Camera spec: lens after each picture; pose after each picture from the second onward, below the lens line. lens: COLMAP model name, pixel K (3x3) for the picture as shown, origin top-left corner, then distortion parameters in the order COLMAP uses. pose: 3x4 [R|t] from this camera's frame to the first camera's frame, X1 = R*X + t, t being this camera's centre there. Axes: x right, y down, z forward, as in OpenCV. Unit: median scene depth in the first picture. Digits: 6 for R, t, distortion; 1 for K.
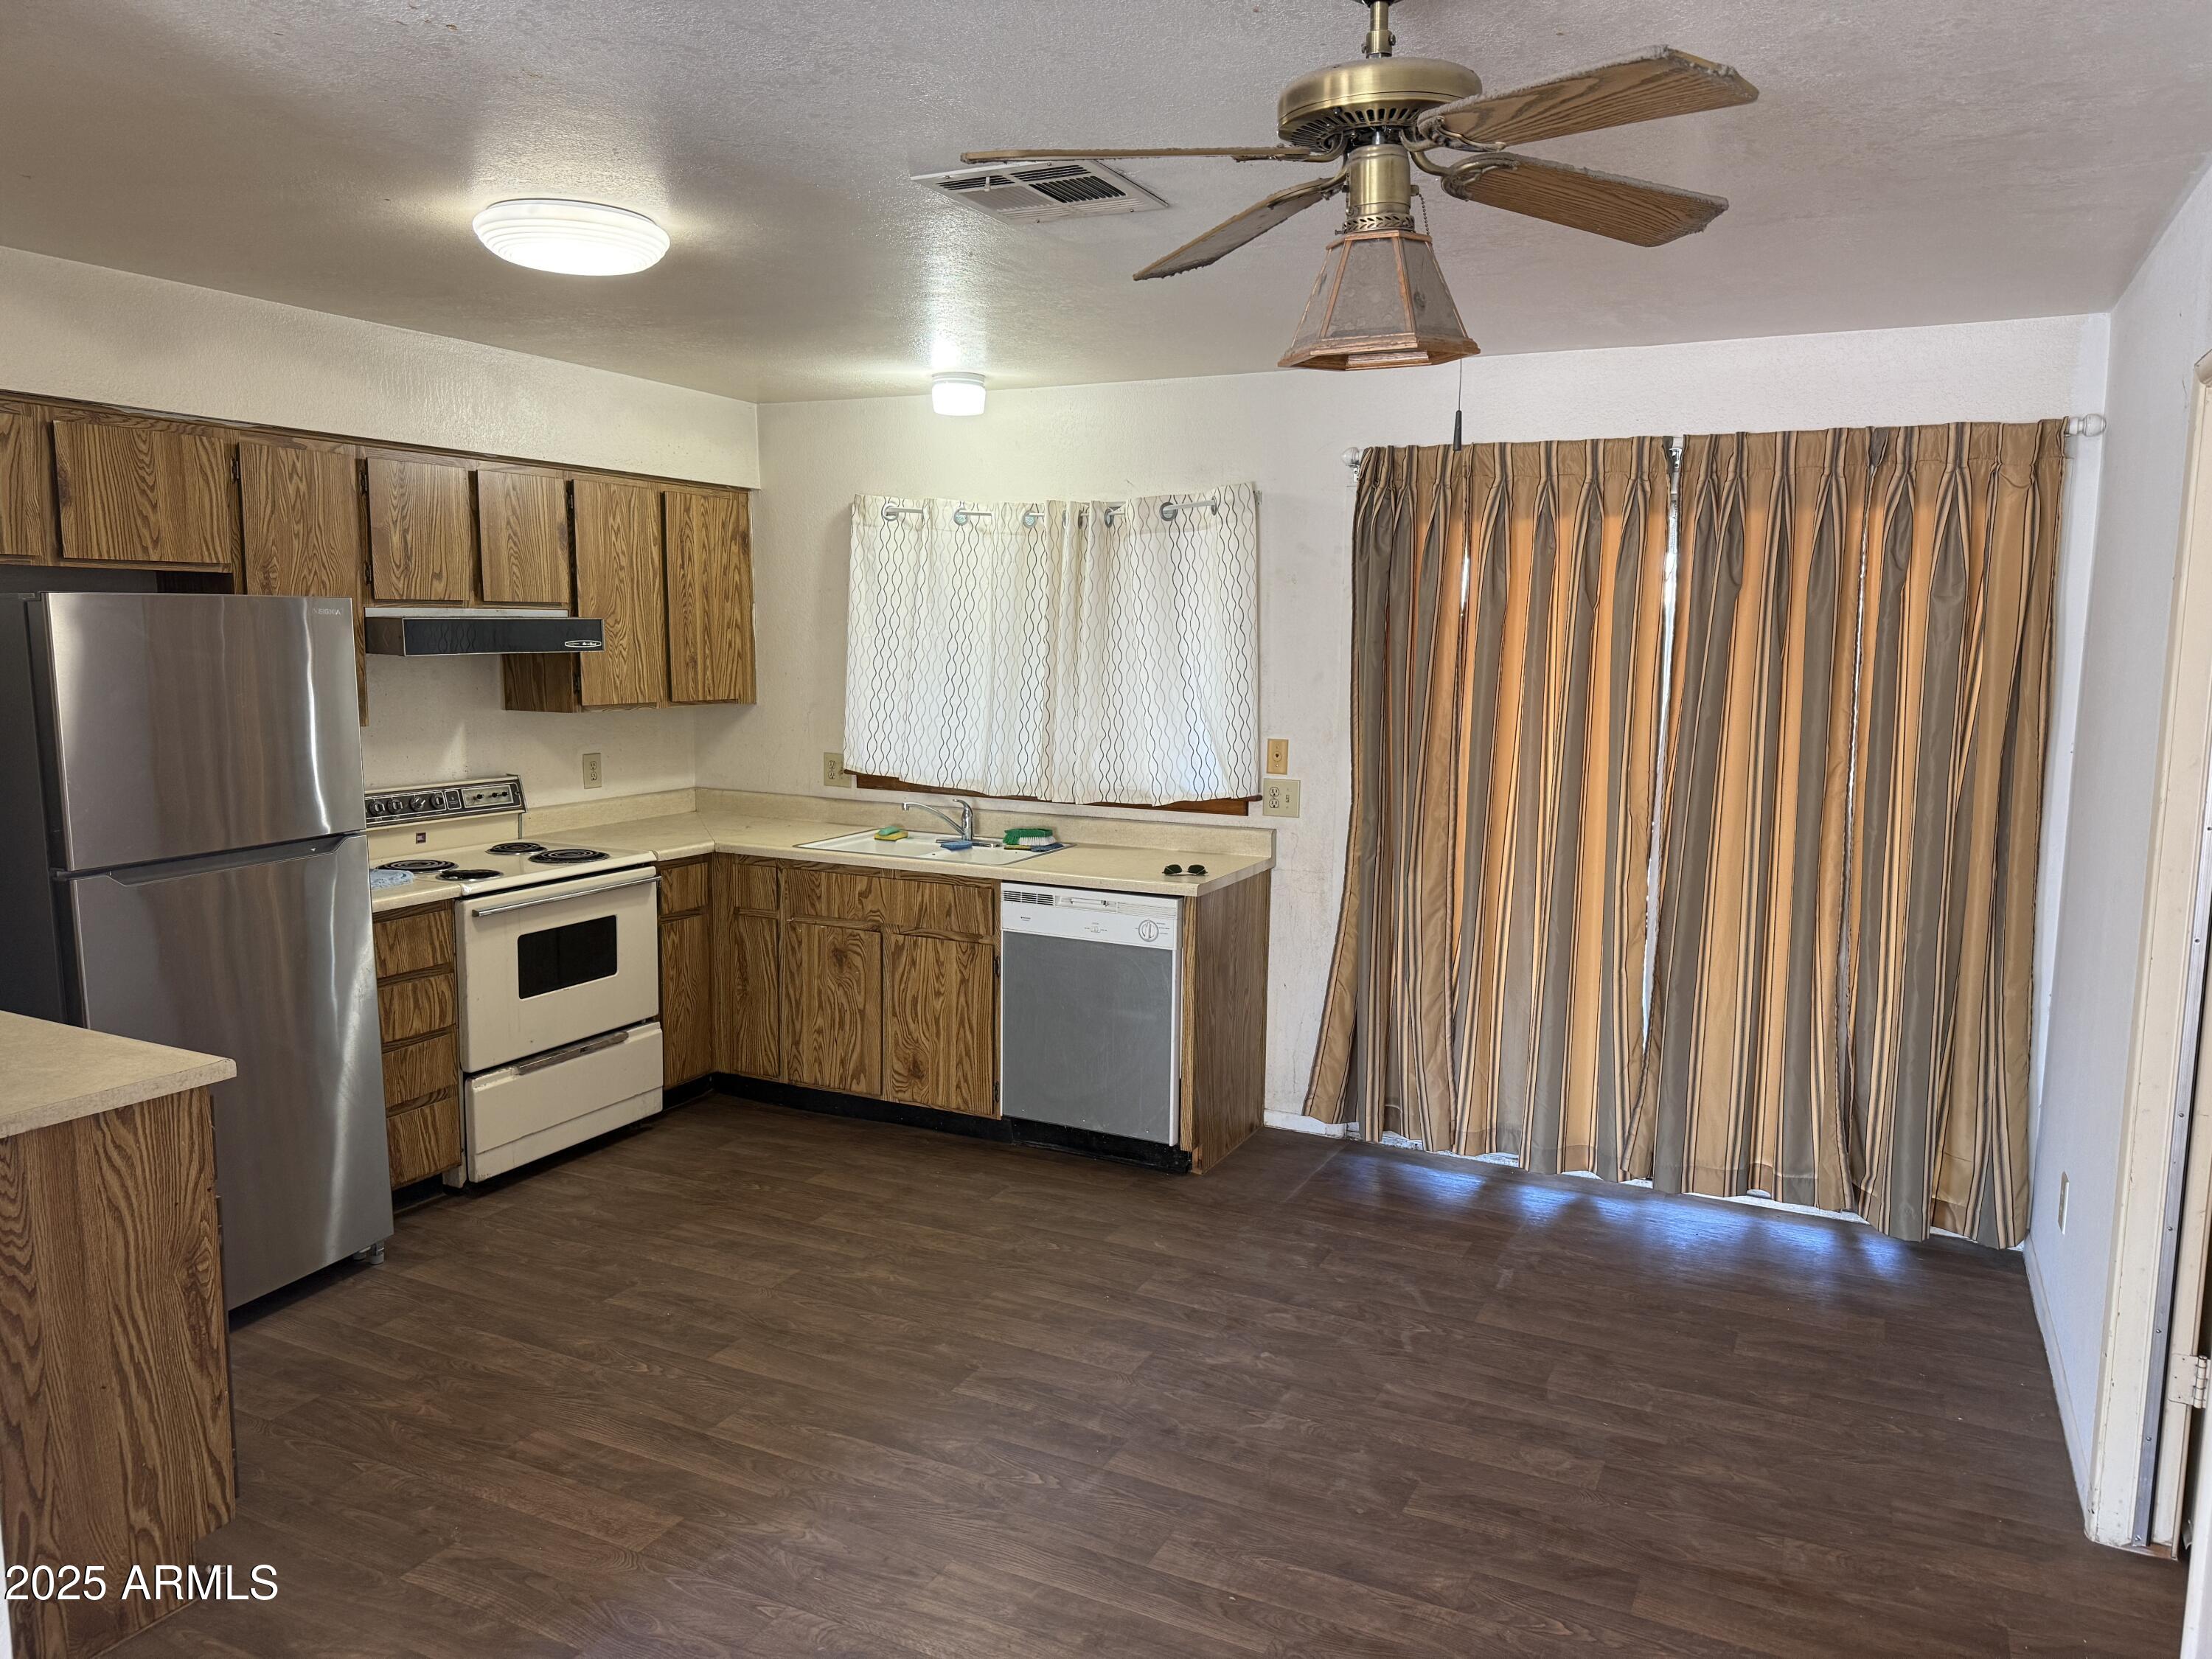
lens RADIAL K [[1536.9, 0, 1106.0], [0, 1536.9, 829.5], [0, 0, 1]] dist [0.157465, -0.185358]
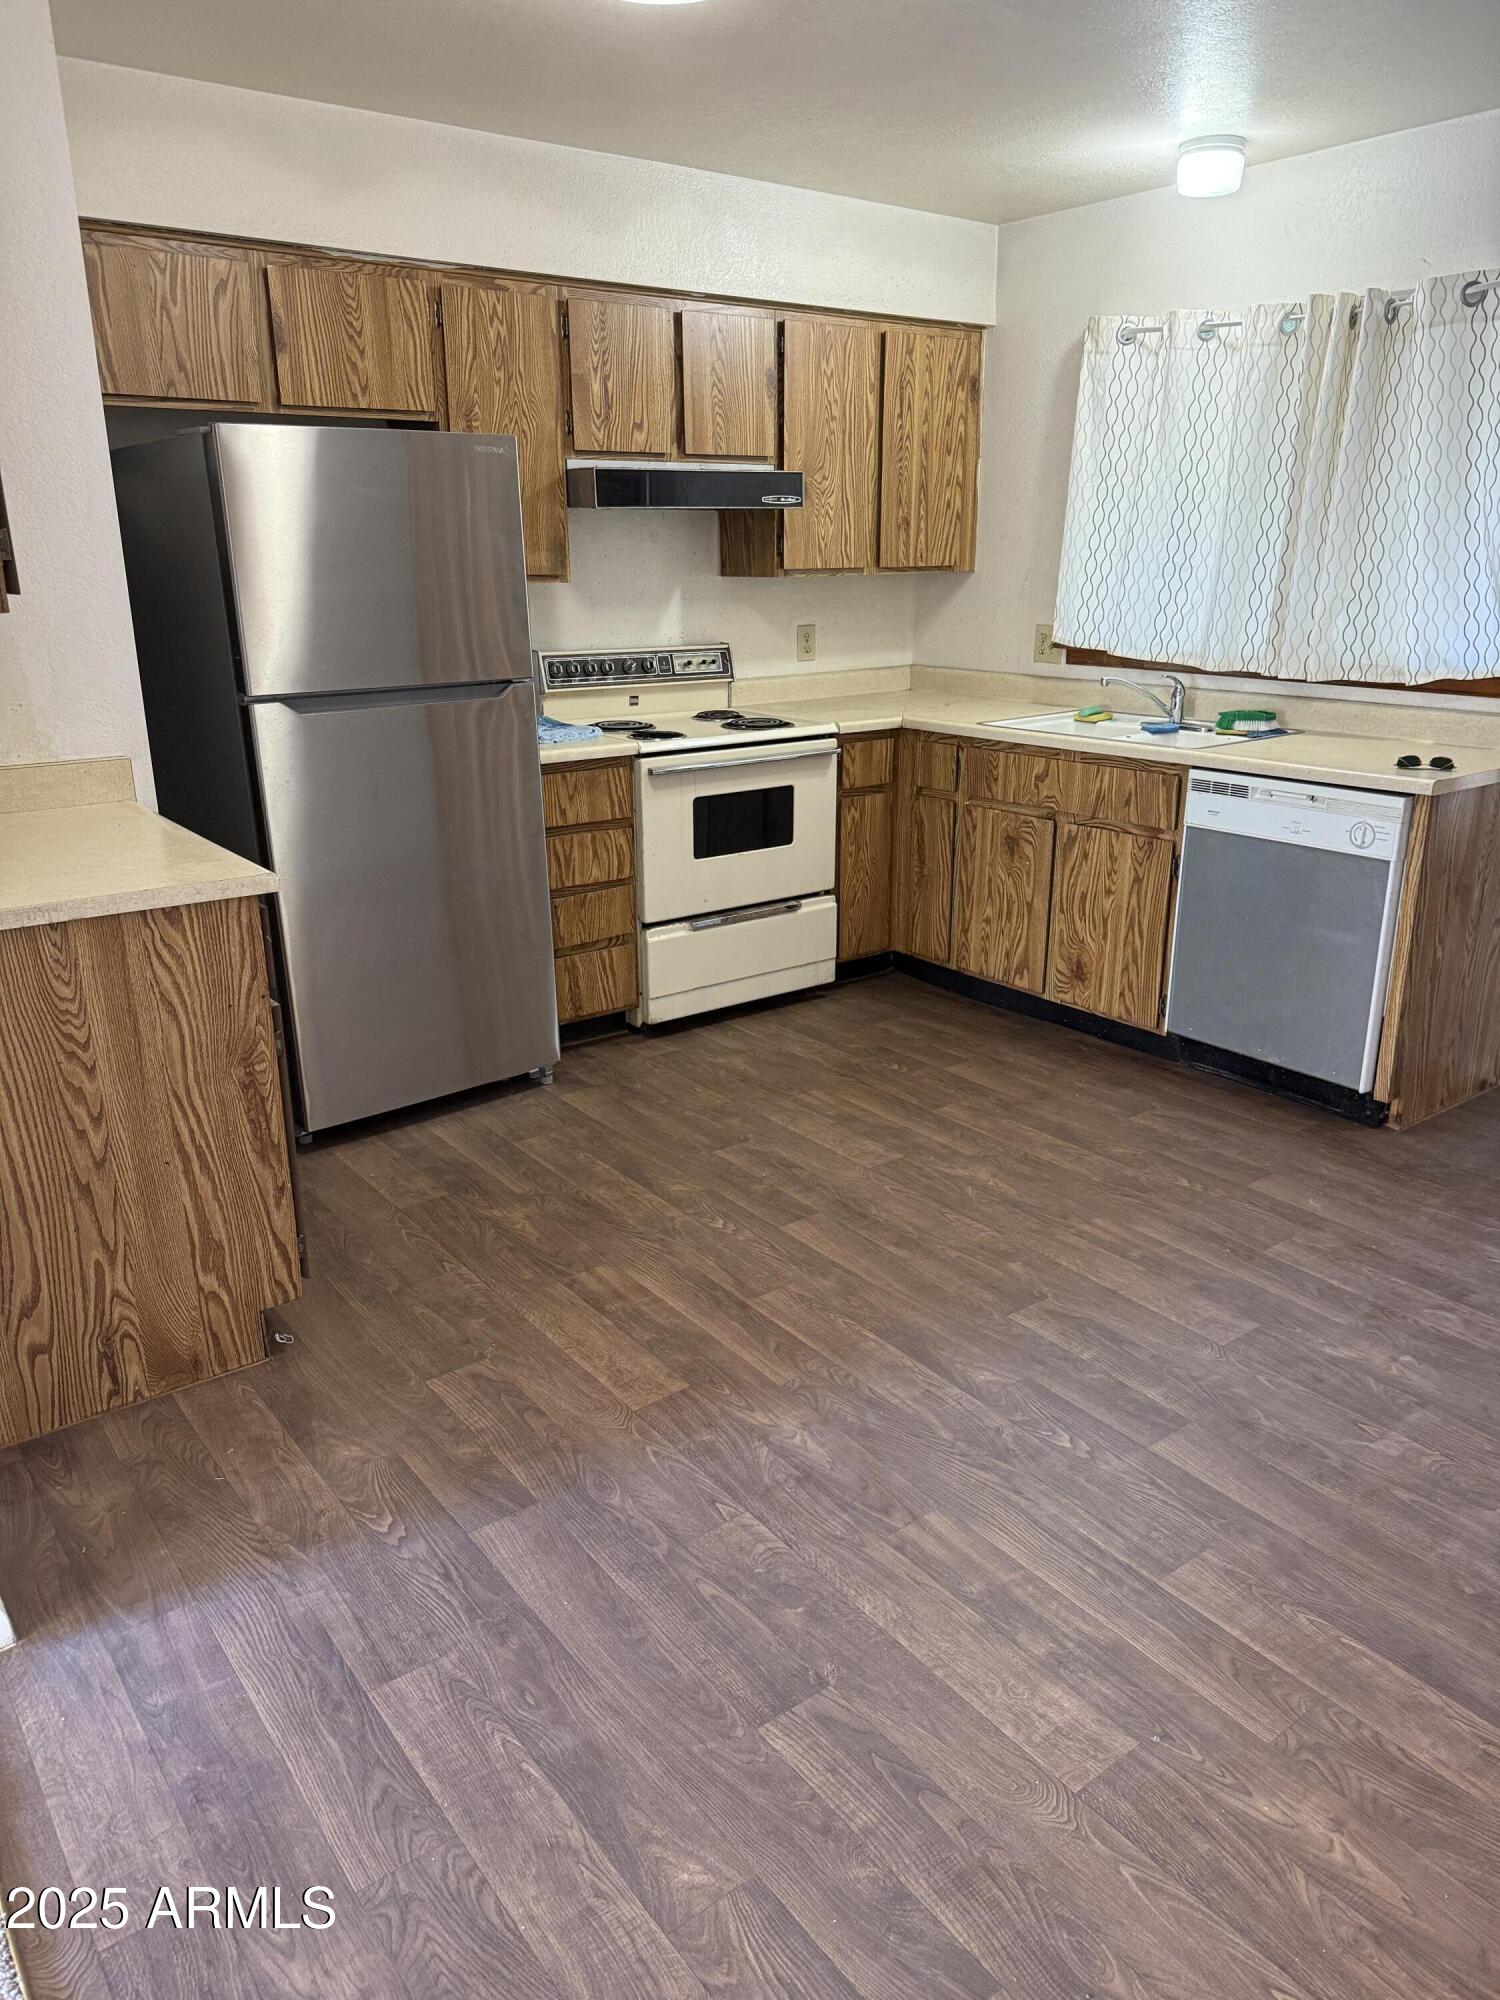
lens RADIAL K [[1415.3, 0, 750.0], [0, 1415.3, 1000.0], [0, 0, 1]] dist [0.163347, -0.312115]
pose [[0.899891, 0.118567, -0.419688, 0.066618], [-0.041319, 0.981184, 0.188602, 0.020613], [0.434153, -0.152381, 0.887858, 0.164367]]
